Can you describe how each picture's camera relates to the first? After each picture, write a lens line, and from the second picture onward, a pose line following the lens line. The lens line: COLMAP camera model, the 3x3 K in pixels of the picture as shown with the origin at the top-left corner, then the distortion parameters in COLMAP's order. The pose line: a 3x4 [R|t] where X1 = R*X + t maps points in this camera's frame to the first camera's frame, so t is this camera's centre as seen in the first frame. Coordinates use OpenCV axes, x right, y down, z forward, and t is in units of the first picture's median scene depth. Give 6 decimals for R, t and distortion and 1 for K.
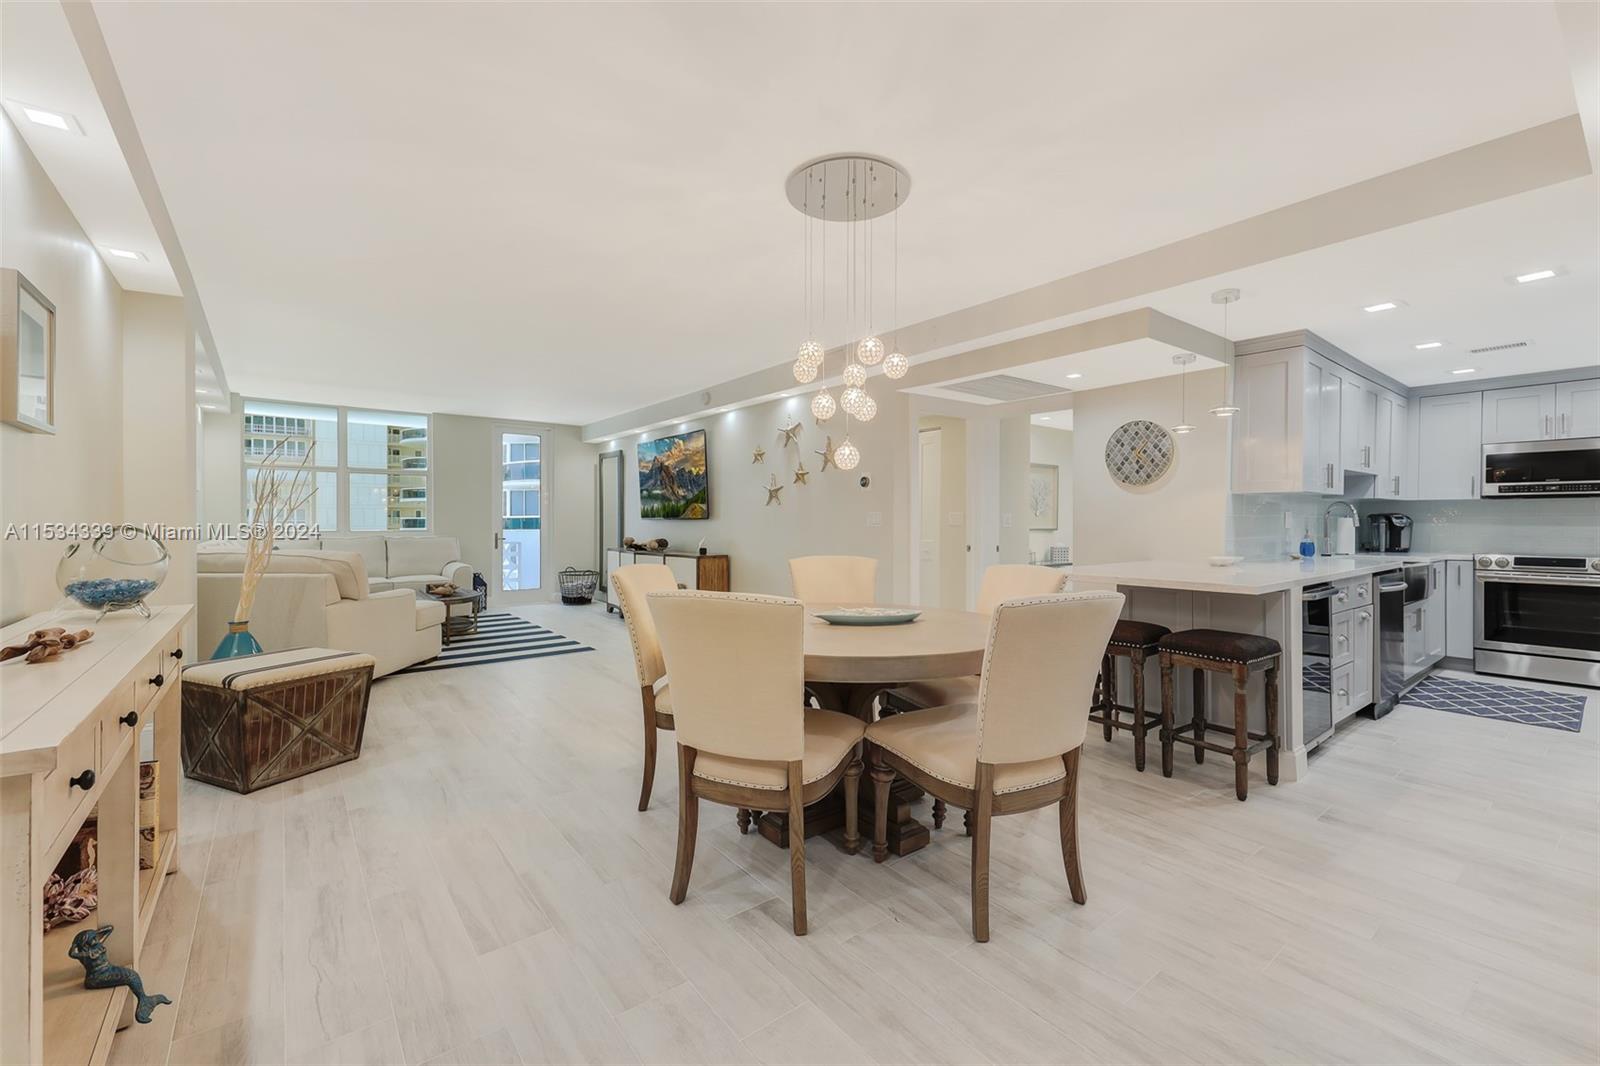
lens RADIAL K [[661.3, 0, 802.0], [0, 661.3, 522.0], [0, 0, 1]] dist [0.031382, -0.008765]
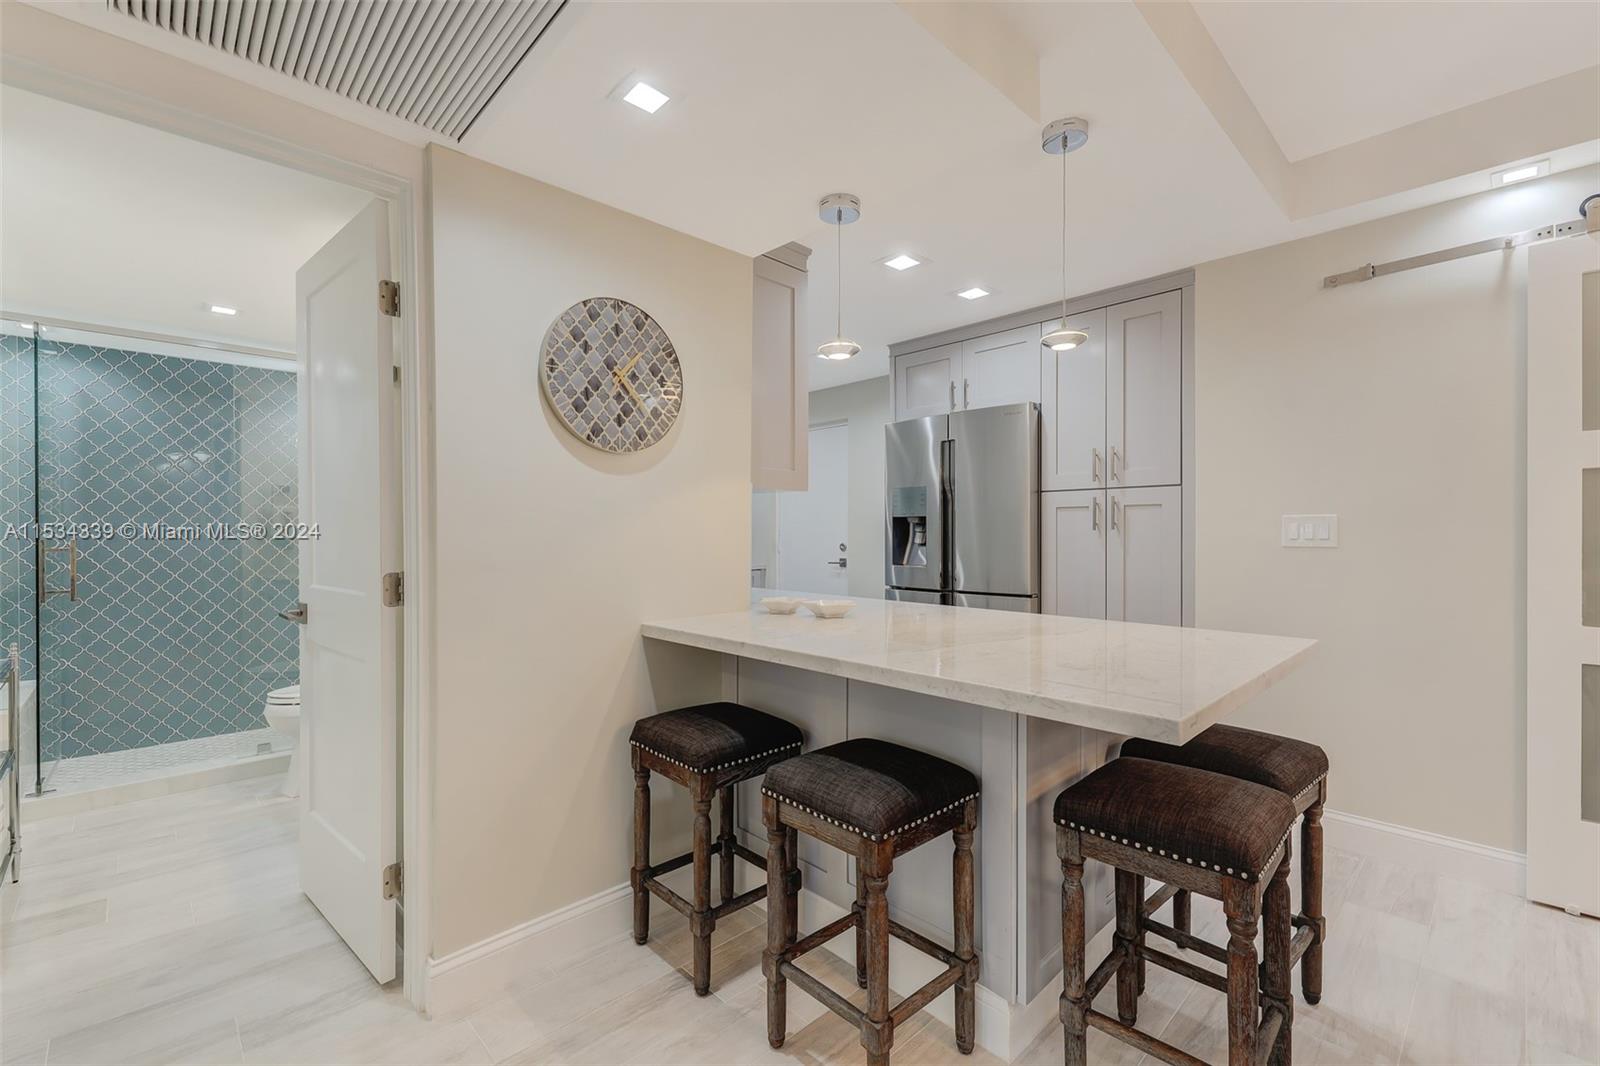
lens RADIAL K [[679.8, 0, 804.4], [0, 679.8, 537.5], [0, 0, 1]] dist [0.014194, -0.002967]
pose [[-0.109531, -0.007870, 0.993952, 0.053736], [0.004291, 0.999956, 0.008391, -0.003855], [-0.993974, 0.005184, -0.109492, 0.831409]]
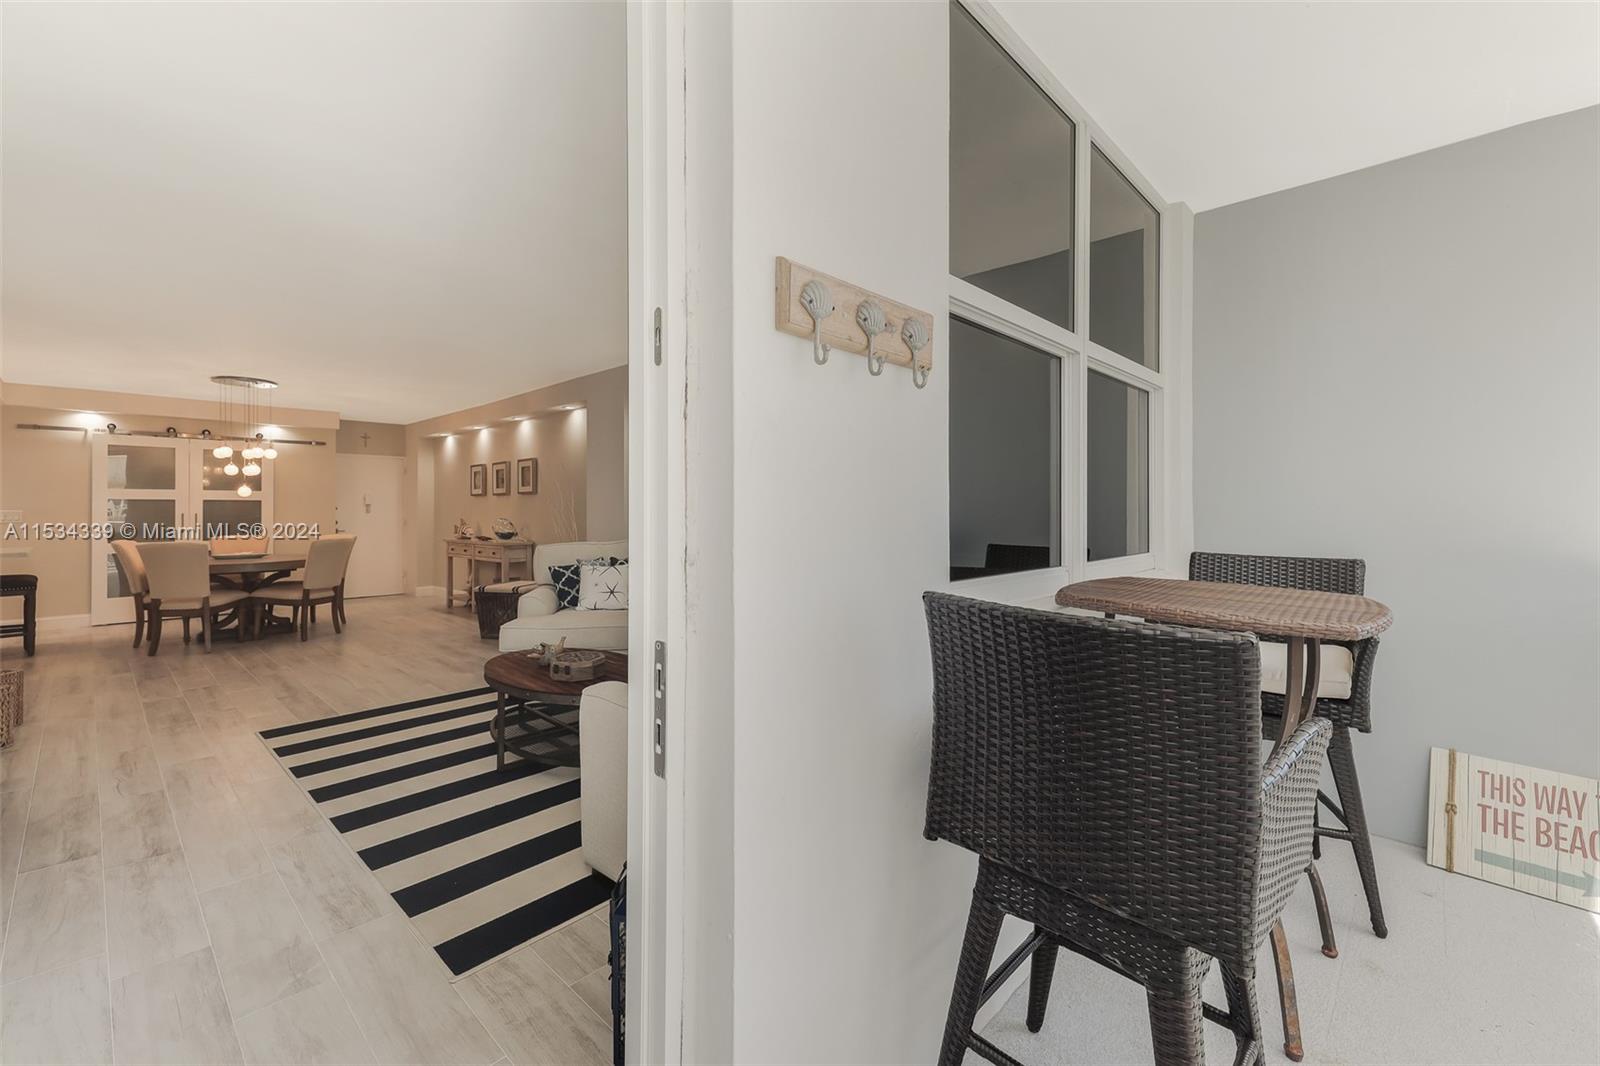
lens RADIAL K [[661.3, 0, 802.5], [0, 661.3, 506.0], [0, 0, 1]] dist [0.031382, -0.008765]
pose [[-0.988626, -0.000280, -0.150396, -0.827146], [0.000448, 0.999988, -0.004805, -0.017572], [0.150395, -0.004818, -0.988614, 1.963033]]
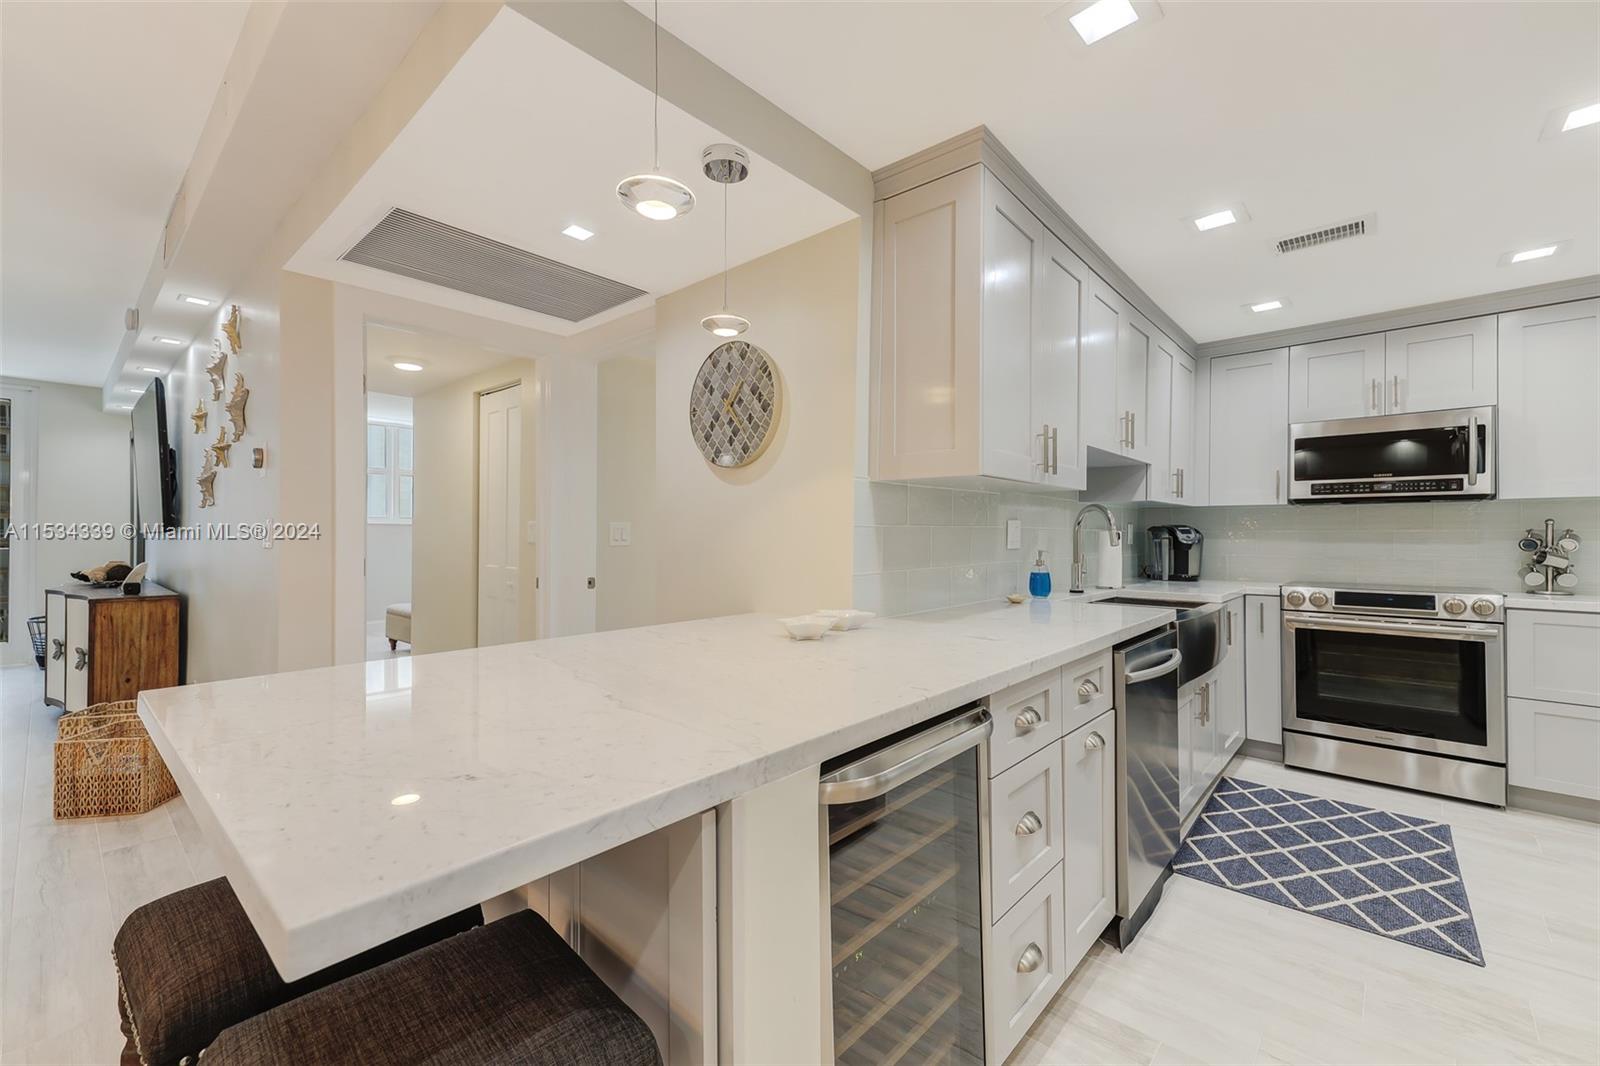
lens RADIAL K [[661.3, 0, 796.9], [0, 661.3, 529.0], [0, 0, 1]] dist [0.031382, -0.008765]
pose [[0.985194, 0.001400, 0.171436, 0.416422], [0.000426, 0.999944, -0.010613, -0.001918], [-0.171441, 0.010529, 0.985138, 0.436270]]
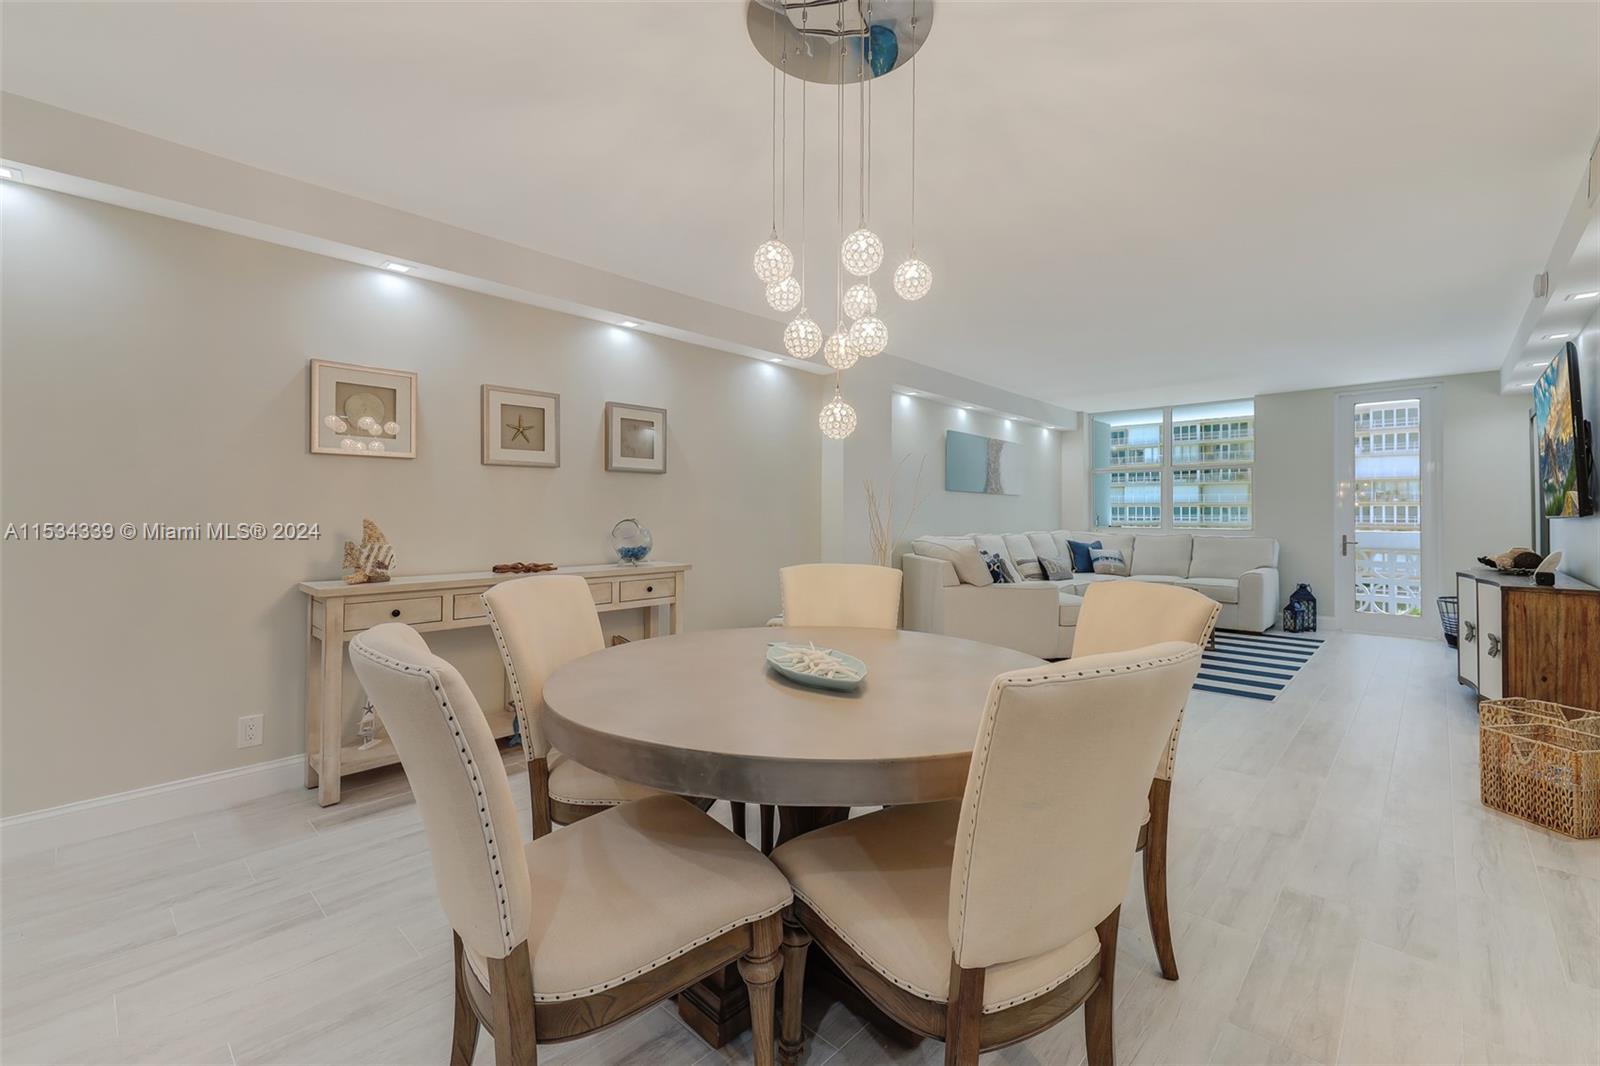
lens RADIAL K [[670.5, 0, 800.8], [0, 670.5, 507.8], [0, 0, 1]] dist [0.018303, -0.006236]
pose [[0.152045, -0.011571, -0.988306, 0.383412], [-0.007613, 0.999888, -0.012878, -0.001325], [0.988344, 0.009482, 0.151939, 0.452319]]
